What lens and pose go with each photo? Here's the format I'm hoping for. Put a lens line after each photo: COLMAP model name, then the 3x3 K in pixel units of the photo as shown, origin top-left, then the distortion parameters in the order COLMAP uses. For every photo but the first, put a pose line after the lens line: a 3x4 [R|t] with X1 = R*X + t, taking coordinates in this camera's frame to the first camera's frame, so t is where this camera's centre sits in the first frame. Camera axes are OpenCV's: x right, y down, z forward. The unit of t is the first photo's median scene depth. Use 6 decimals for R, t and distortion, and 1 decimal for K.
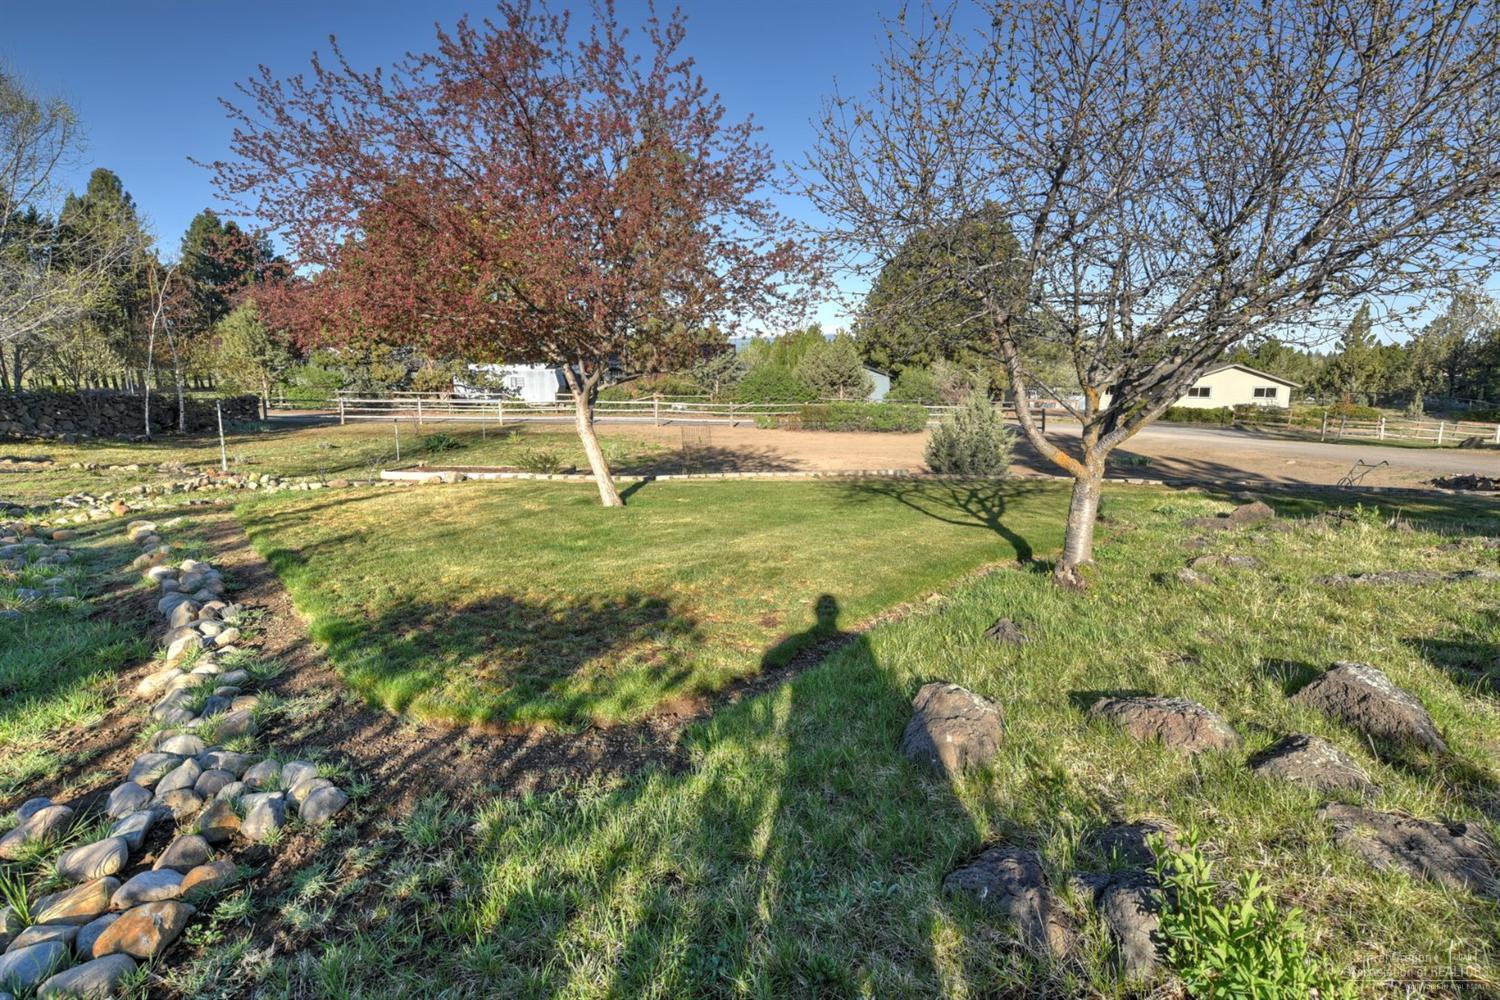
lens RADIAL K [[760.6, 0, 750.0], [0, 760.6, 500.0], [0, 0, 1]] dist [-0.001554, 0.000399]
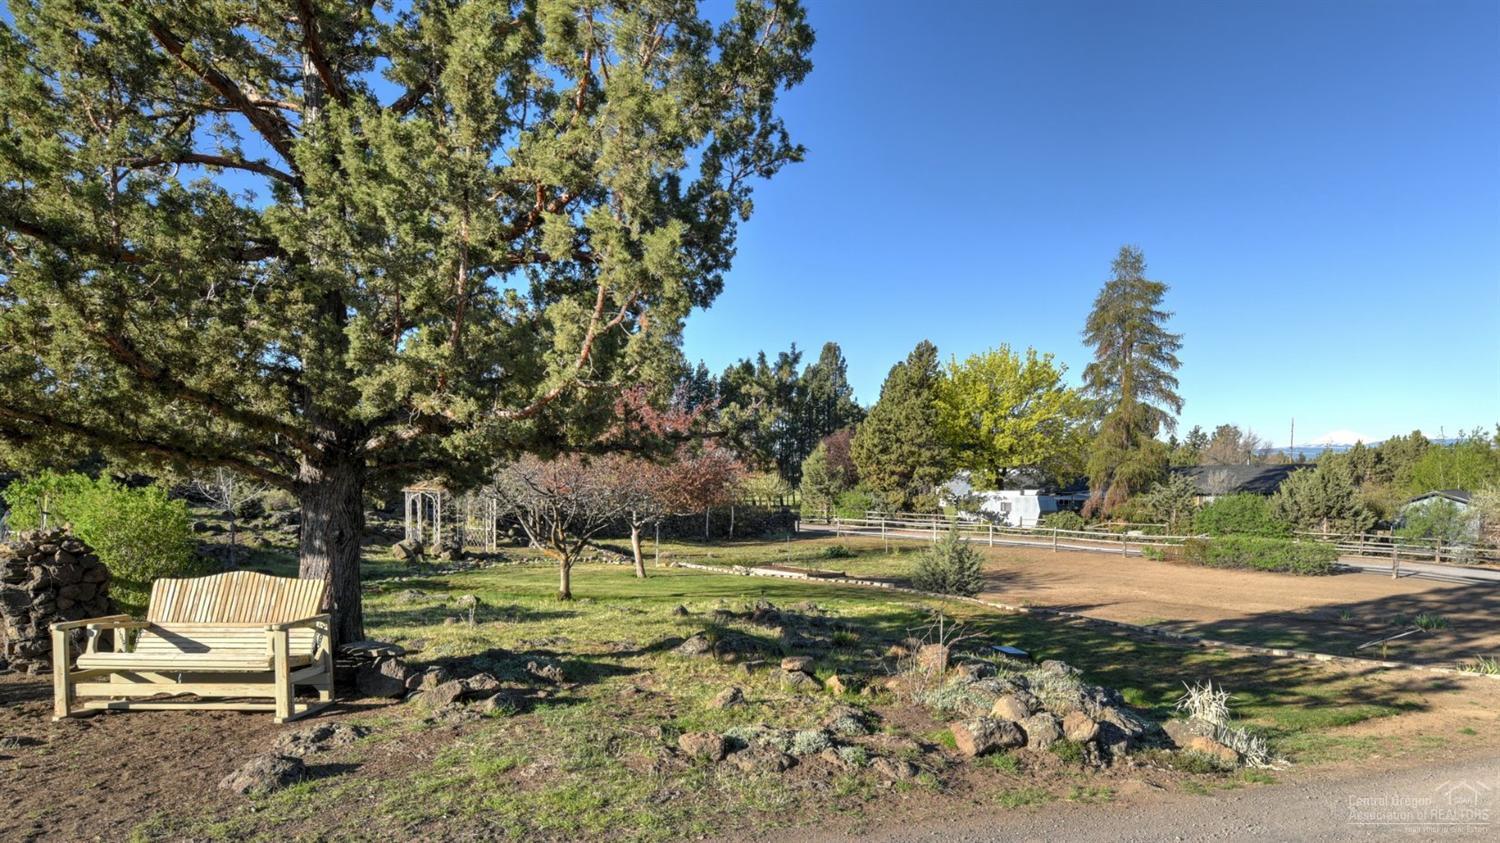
lens RADIAL K [[816.9, 0, 750.0], [0, 816.9, 421.5], [0, 0, 1]] dist [0.019137, 0.000080]
pose [[0.676999, -0.061590, -0.733402, 0.399232], [-0.121176, 0.973565, -0.193615, -0.002023], [0.725940, 0.219948, 0.651640, -0.075775]]
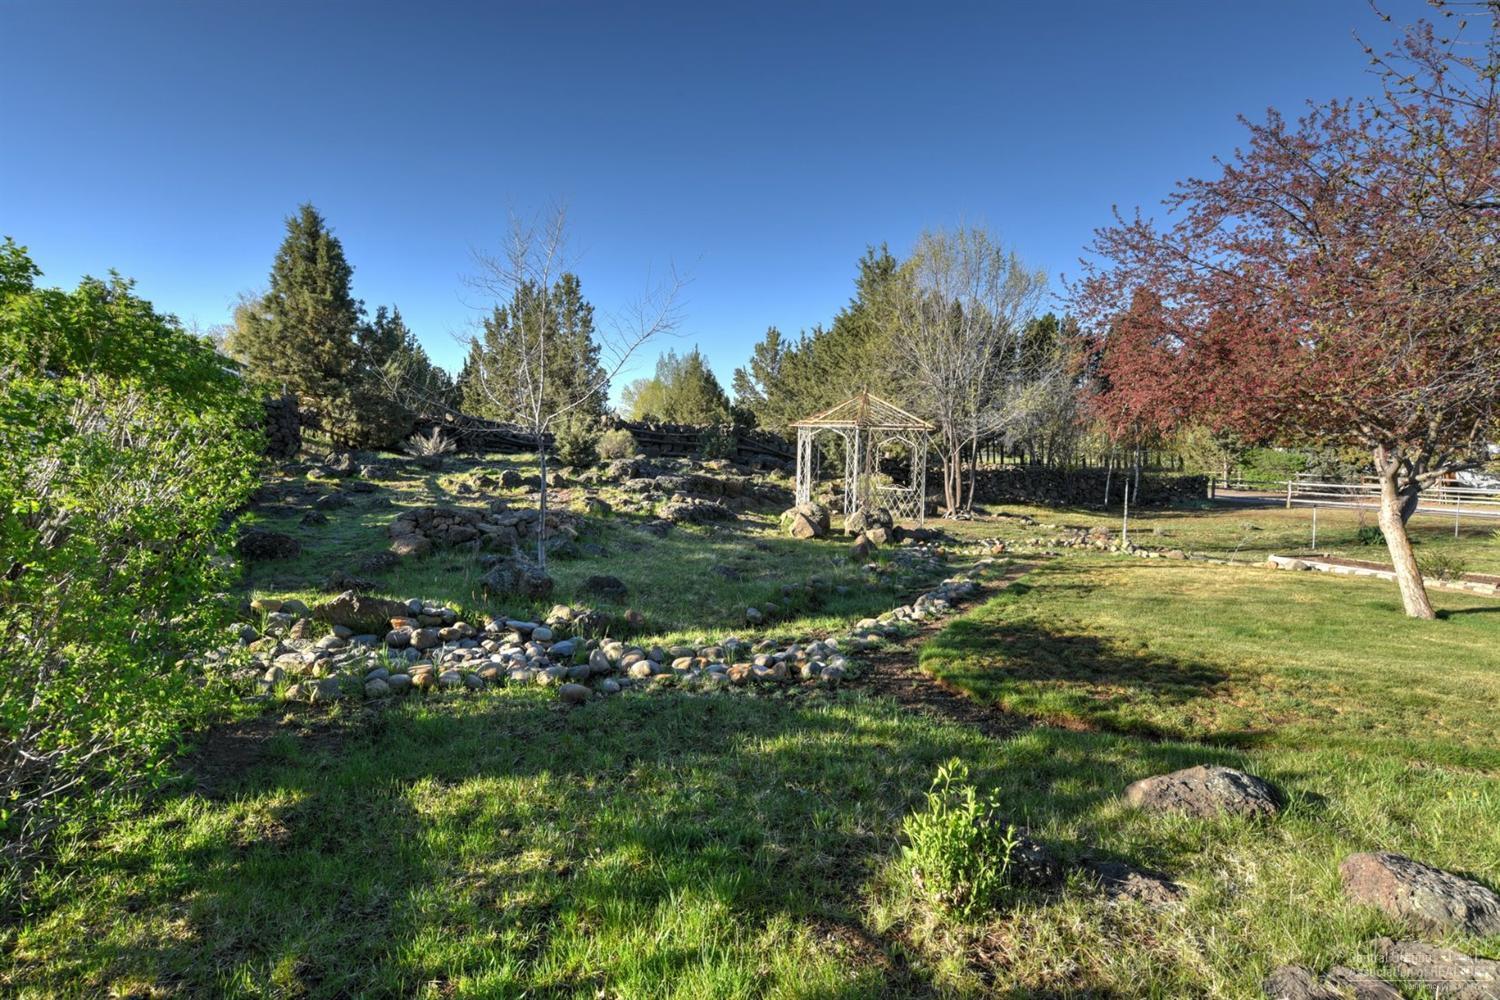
lens RADIAL K [[760.6, 0, 750.0], [0, 760.6, 500.0], [0, 0, 1]] dist [-0.001554, 0.000399]
pose [[0.392929, 0.056905, -0.917806, 0.081356], [-0.153050, 0.988209, -0.004253, -0.000760], [0.906743, 0.142141, 0.397005, -0.004051]]
